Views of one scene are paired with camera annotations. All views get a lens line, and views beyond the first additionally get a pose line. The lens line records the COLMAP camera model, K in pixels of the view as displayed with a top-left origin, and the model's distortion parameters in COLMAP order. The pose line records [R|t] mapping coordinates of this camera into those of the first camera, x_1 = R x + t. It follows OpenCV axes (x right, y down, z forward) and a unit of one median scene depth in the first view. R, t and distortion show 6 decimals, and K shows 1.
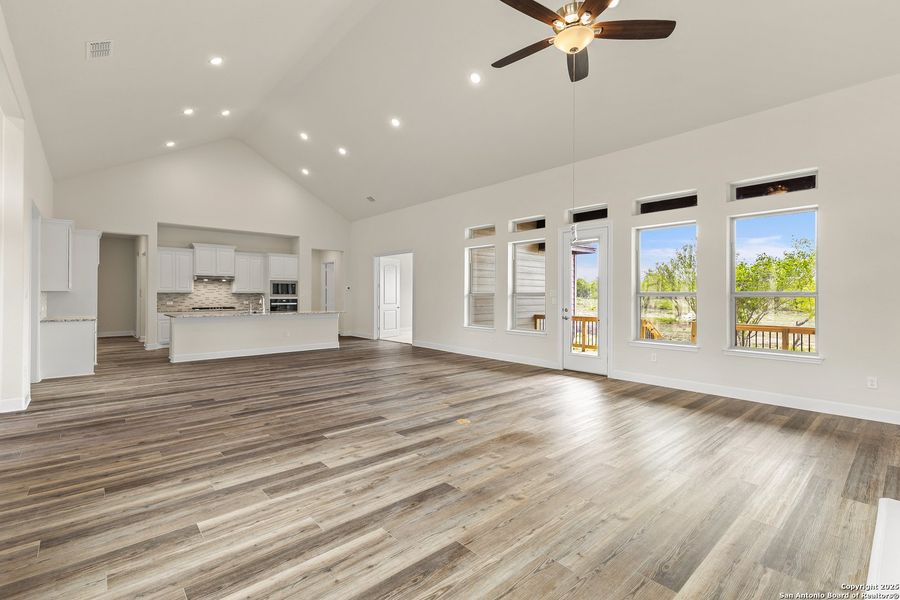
lens RADIAL K [[410.3, 0, 450.3], [0, 410.3, 294.4], [0, 0, 1]] dist [-0.003388, -0.000996]
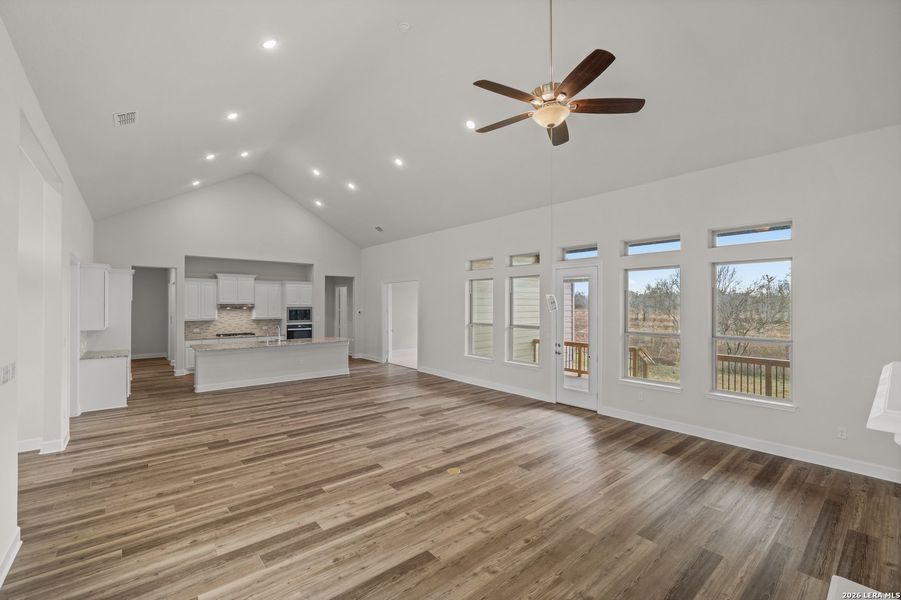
lens RADIAL K [[388.2, 0, 450.5], [0, 388.2, 300.0], [0, 0, 1]] dist [-0.020486, 0.001008]
pose [[0.999464, -0.012122, -0.030394, 0.034759], [0.012102, 0.999926, -0.000813, -0.078019], [0.030402, 0.000445, 0.999538, -0.002308]]
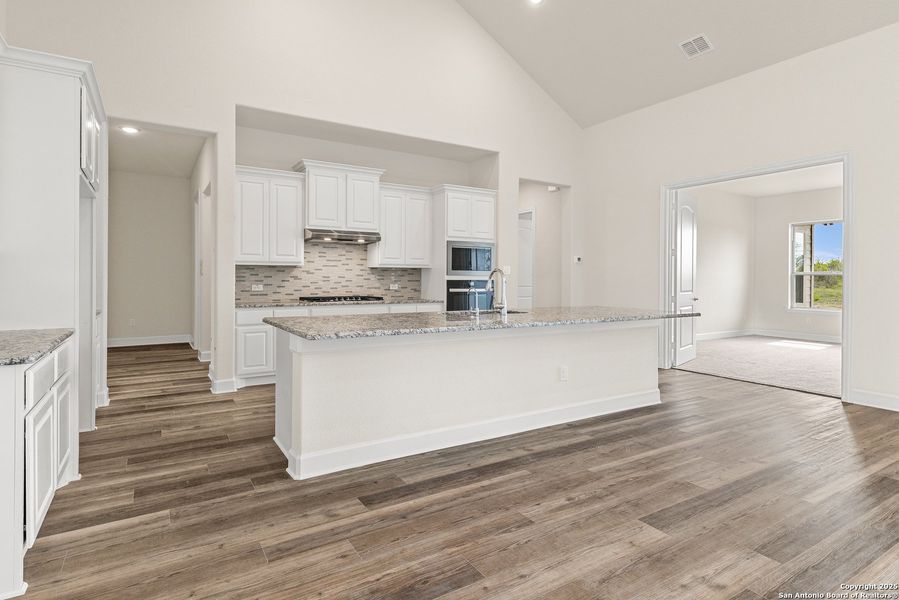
lens RADIAL K [[474.3, 0, 453.5], [0, 474.3, 279.2], [0, 0, 1]] dist [0.029653, -0.000368]
pose [[0.987384, 0.004439, -0.158280, -0.565560], [-0.003180, 0.999961, 0.008205, 0.009263], [0.158310, -0.007598, 0.987360, 0.740273]]
